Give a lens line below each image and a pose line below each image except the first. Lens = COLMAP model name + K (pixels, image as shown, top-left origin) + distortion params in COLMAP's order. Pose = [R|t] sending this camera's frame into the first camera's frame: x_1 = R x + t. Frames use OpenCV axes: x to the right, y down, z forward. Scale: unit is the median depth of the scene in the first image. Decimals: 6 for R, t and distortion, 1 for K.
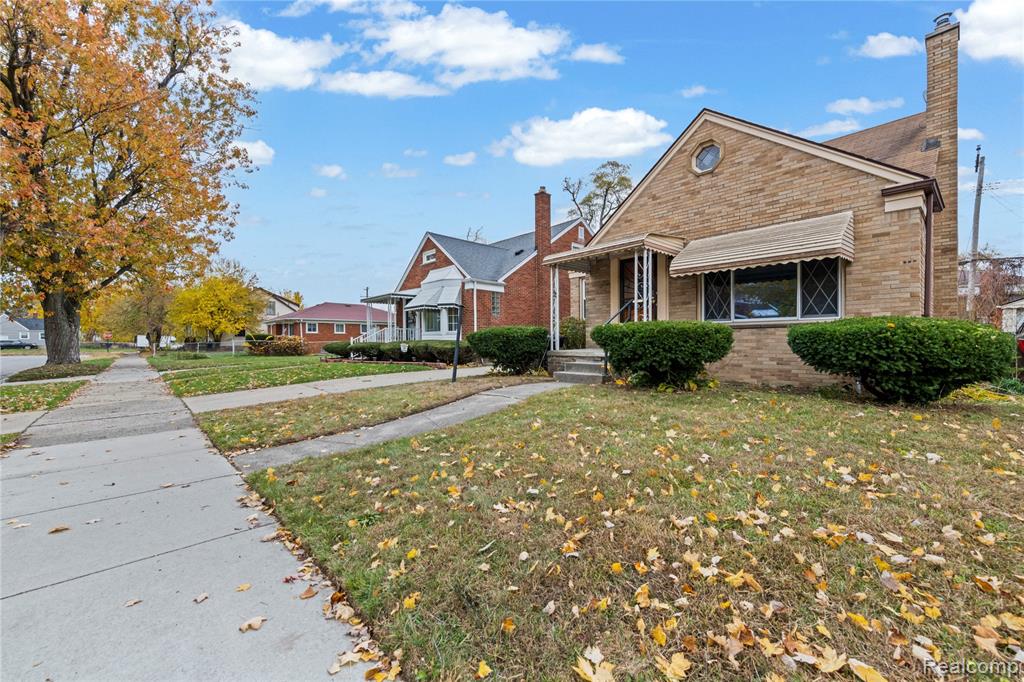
lens RADIAL K [[402.7, 0, 517.3], [0, 402.7, 346.6], [0, 0, 1]] dist [0.012889, -0.000627]
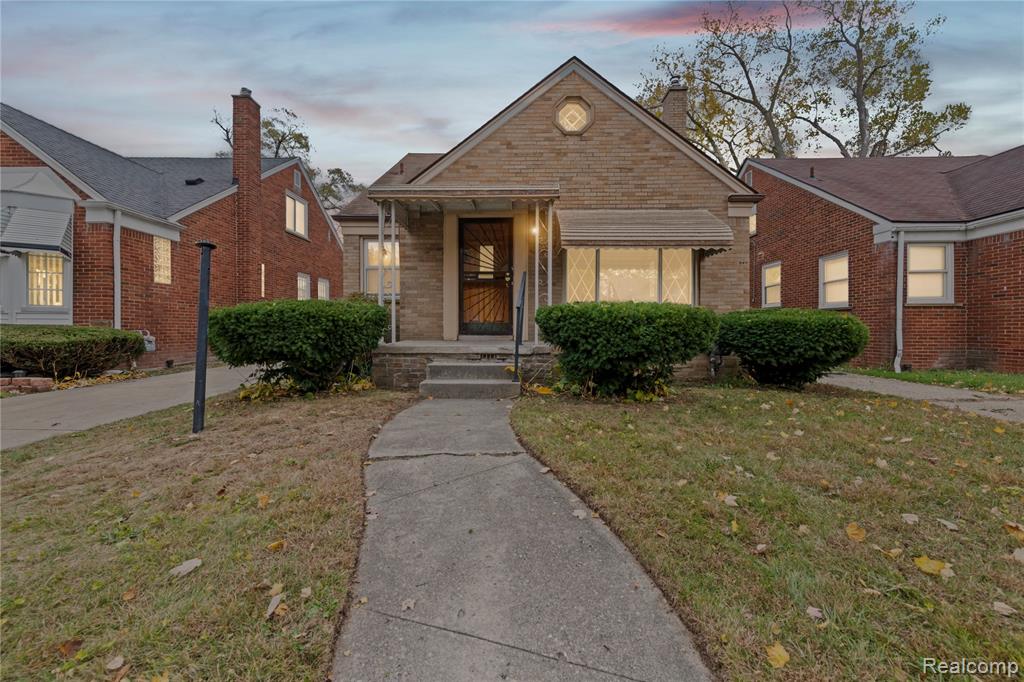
lens RADIAL K [[402.7, 0, 506.9], [0, 402.7, 332.1], [0, 0, 1]] dist [0.012889, -0.000627]
pose [[0.687394, 0.000039, 0.726284, -0.254171], [0.004178, 0.999983, -0.004008, -0.007014], [-0.726272, 0.005790, 0.687383, 0.525779]]
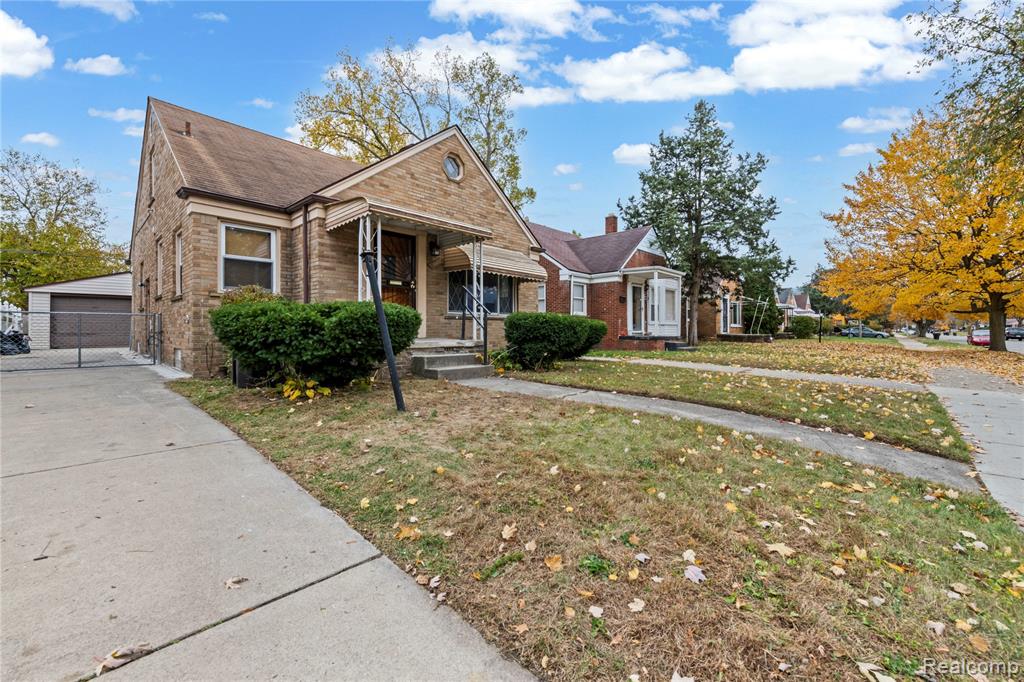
lens RADIAL K [[402.7, 0, 508.6], [0, 402.7, 327.2], [0, 0, 1]] dist [0.012889, -0.000627]
pose [[-0.055996, 0.012060, 0.998358, -0.672845], [0.008882, 0.999893, -0.011581, -0.005717], [-0.998391, 0.008219, -0.056097, 0.929048]]
